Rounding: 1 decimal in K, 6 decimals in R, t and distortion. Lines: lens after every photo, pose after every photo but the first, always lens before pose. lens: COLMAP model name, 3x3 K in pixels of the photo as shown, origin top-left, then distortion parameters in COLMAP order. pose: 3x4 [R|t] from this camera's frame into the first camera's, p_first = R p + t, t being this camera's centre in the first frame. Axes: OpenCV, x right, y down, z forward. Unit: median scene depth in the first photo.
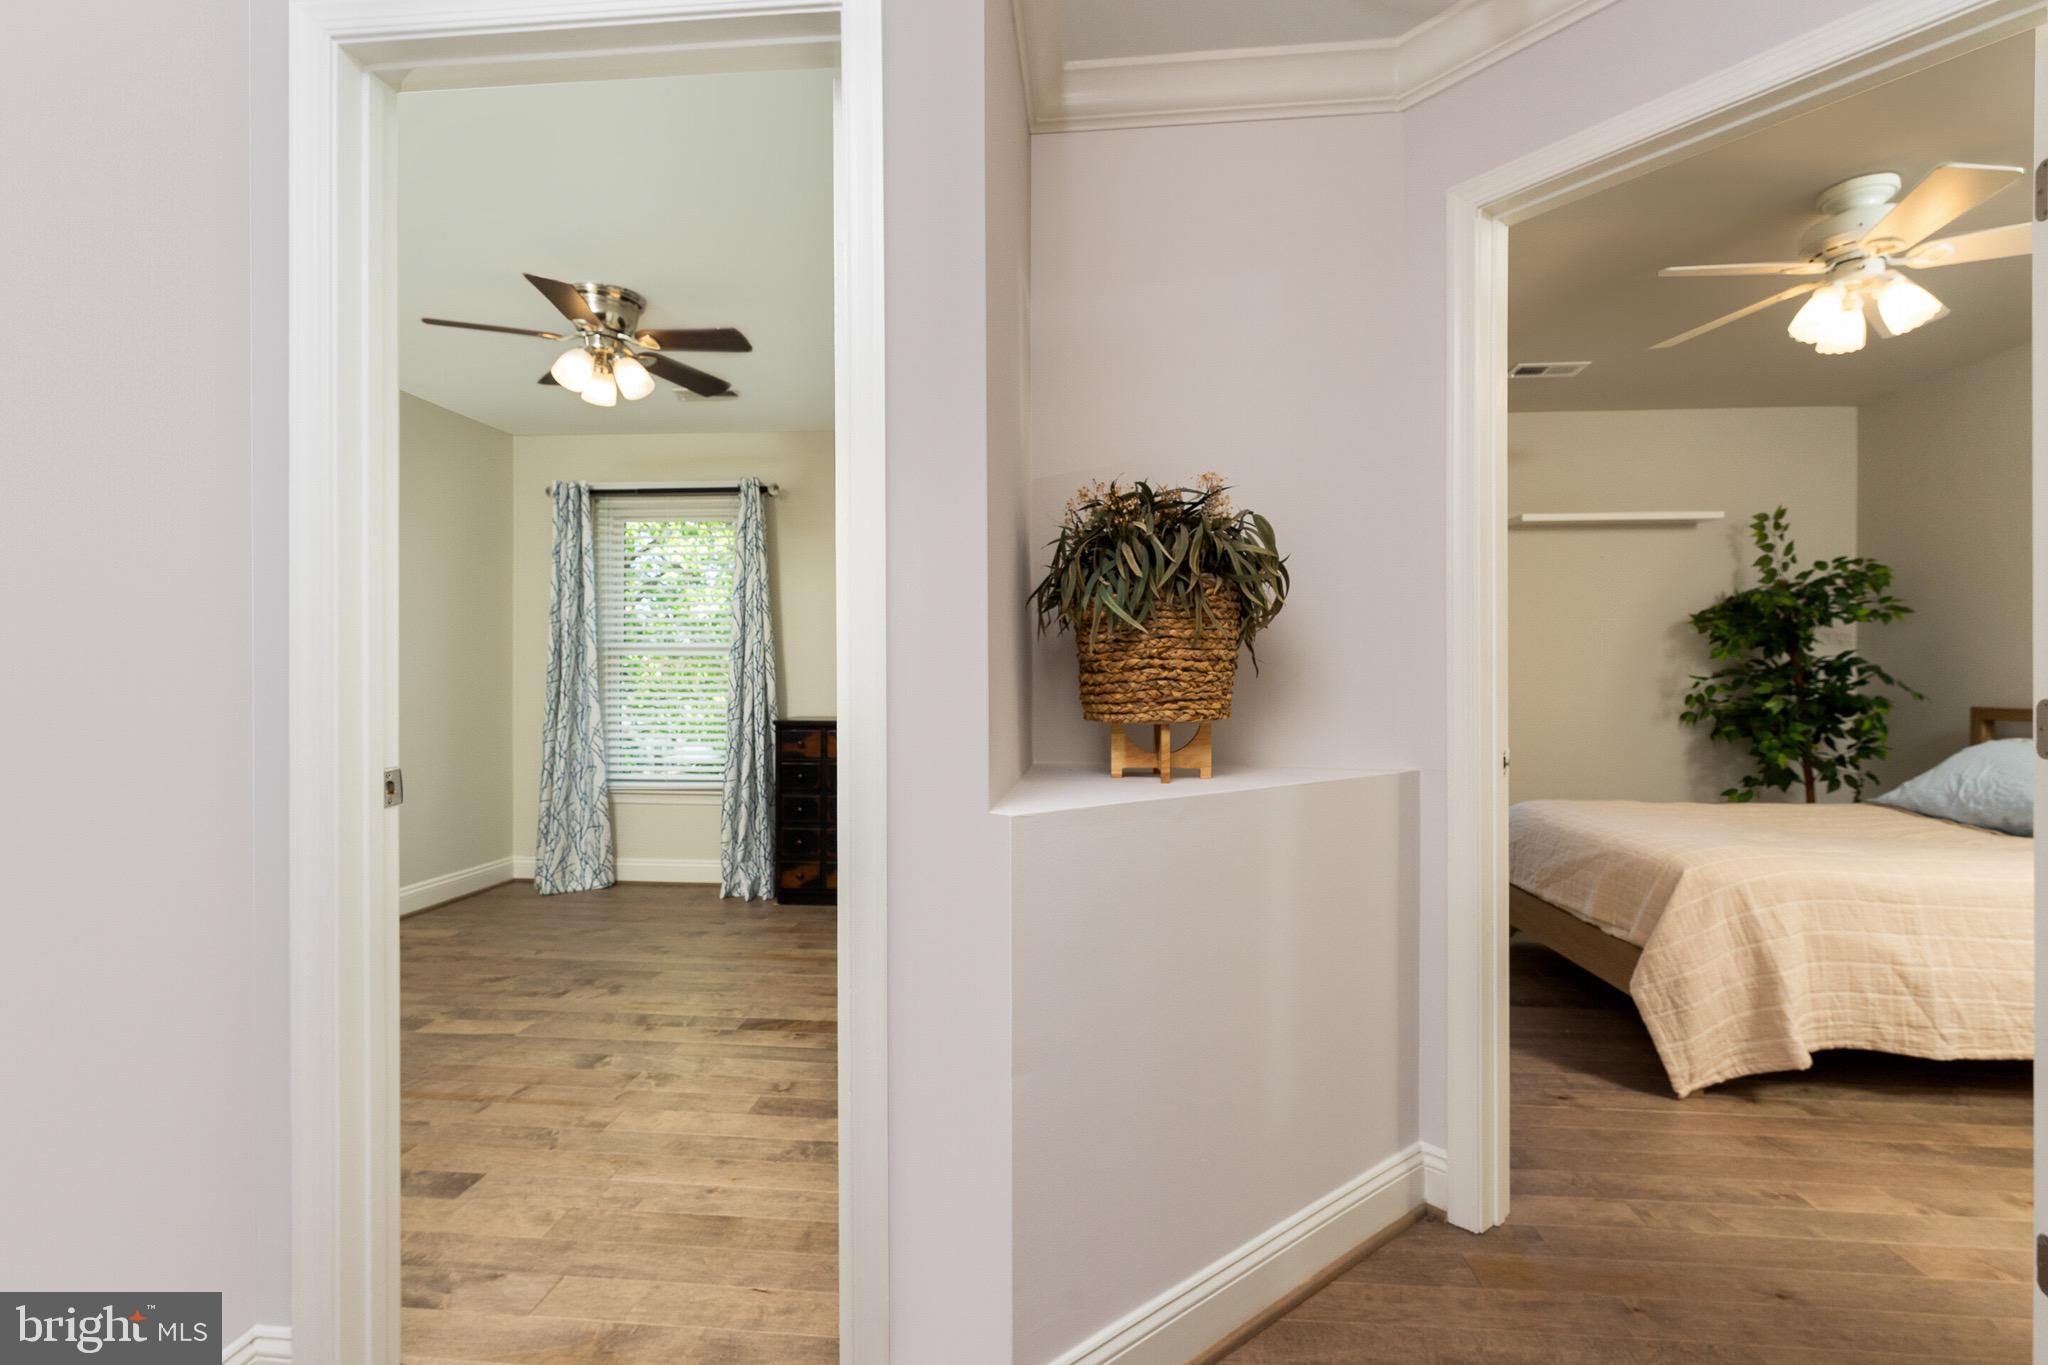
lens RADIAL K [[936.5, 0, 1024.8], [0, 936.5, 676.9], [0, 0, 1]] dist [0.007715, -0.000631]
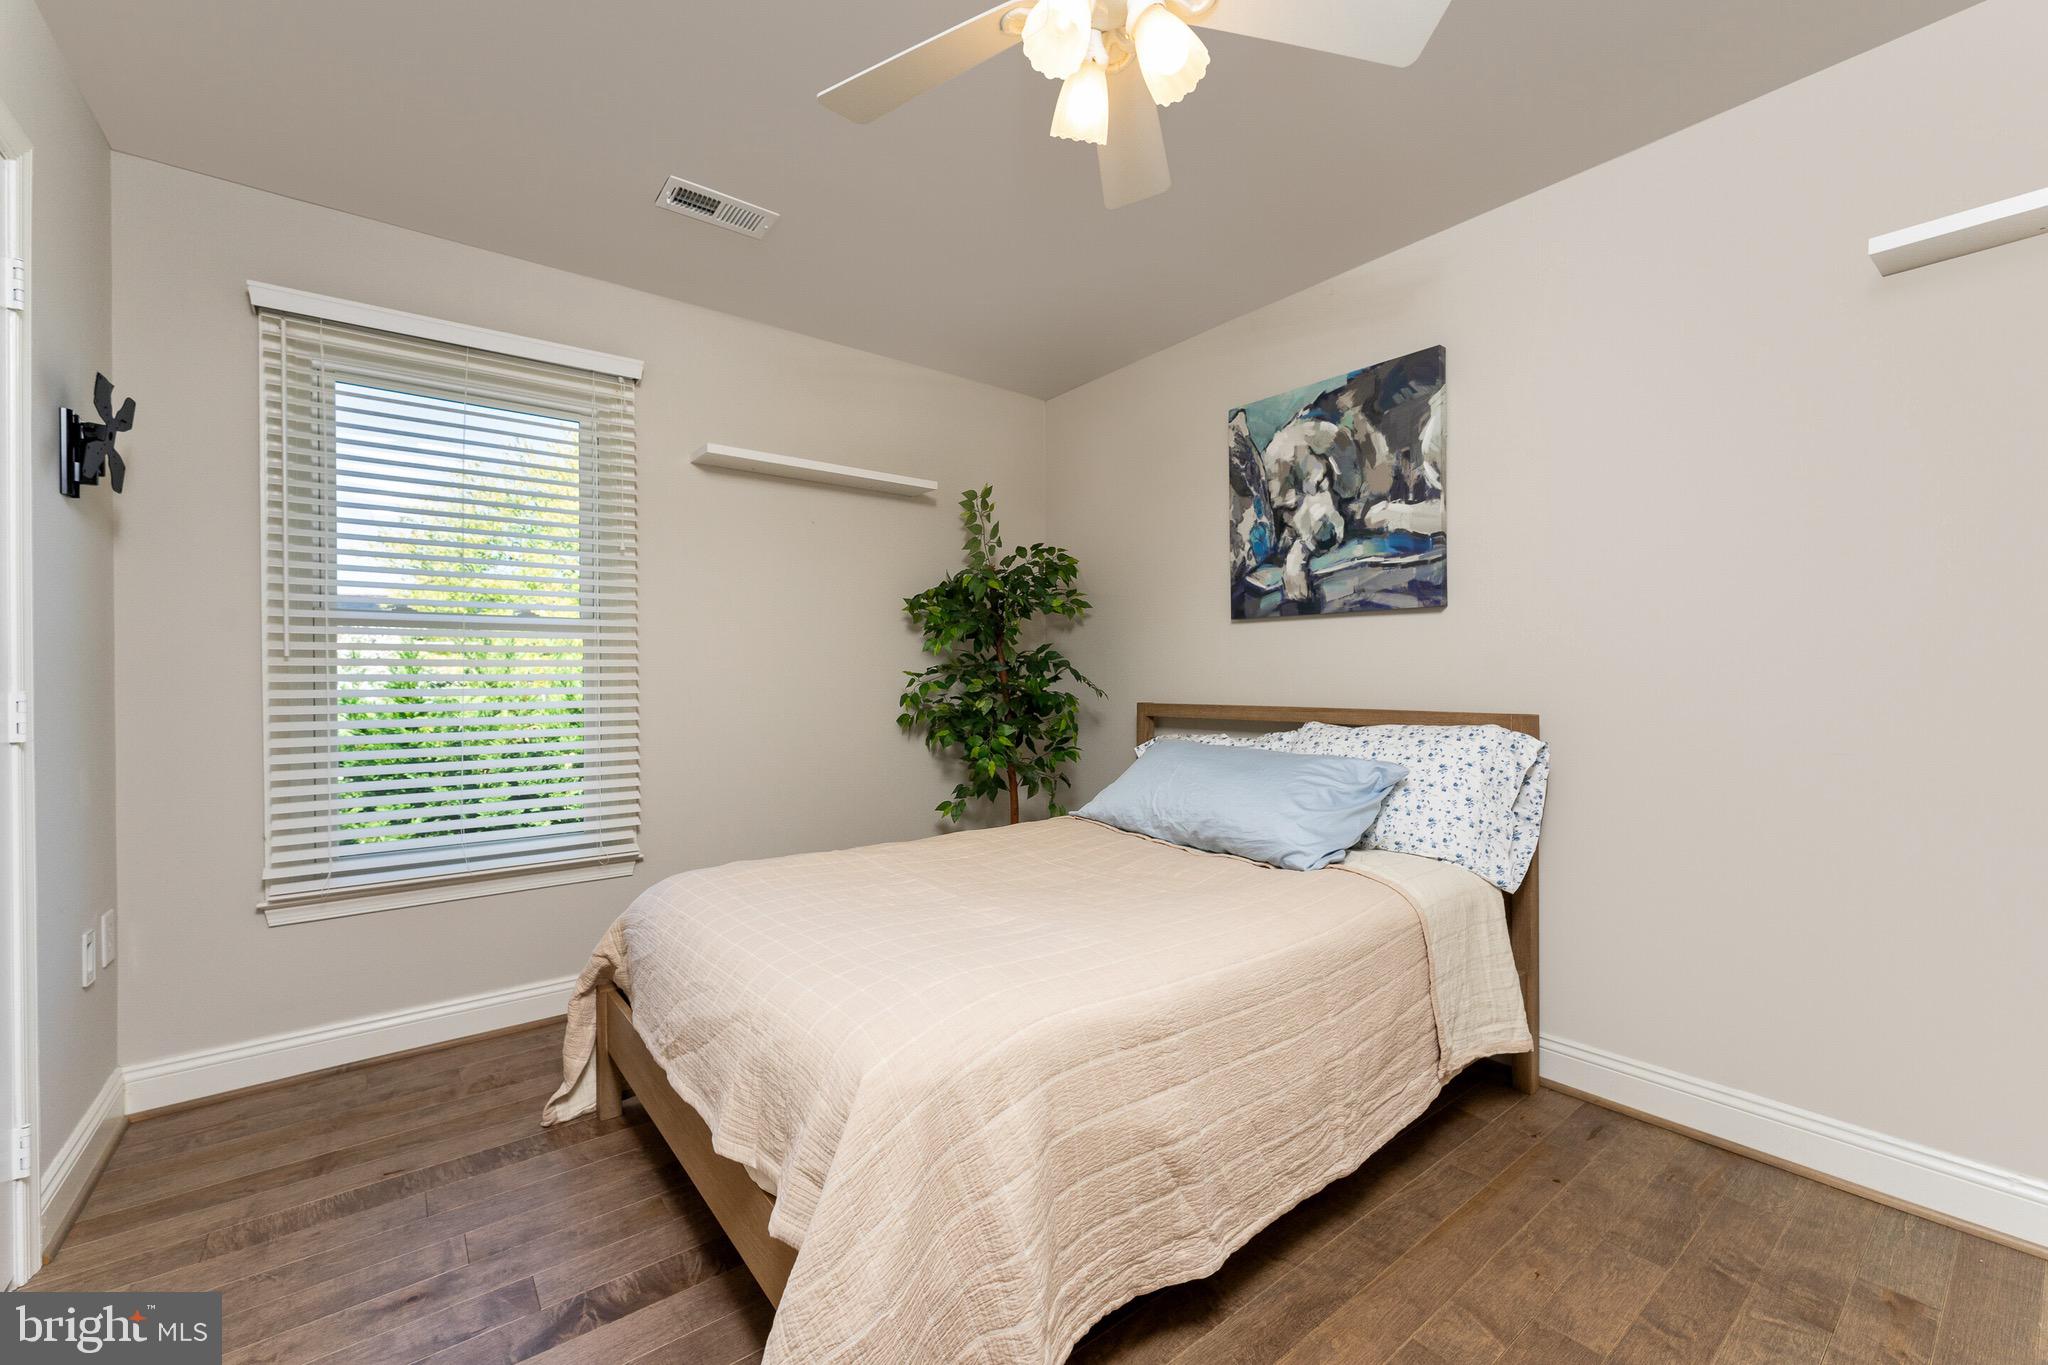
lens RADIAL K [[847.6, 0, 1020.6], [0, 847.6, 685.2], [0, 0, 1]] dist [-0.000507, 0.001378]
pose [[0.742942, -0.010647, 0.669271, 0.283792], [0.004137, 0.999927, 0.011315, 0.002581], [-0.669343, -0.005638, 0.742932, 0.377222]]
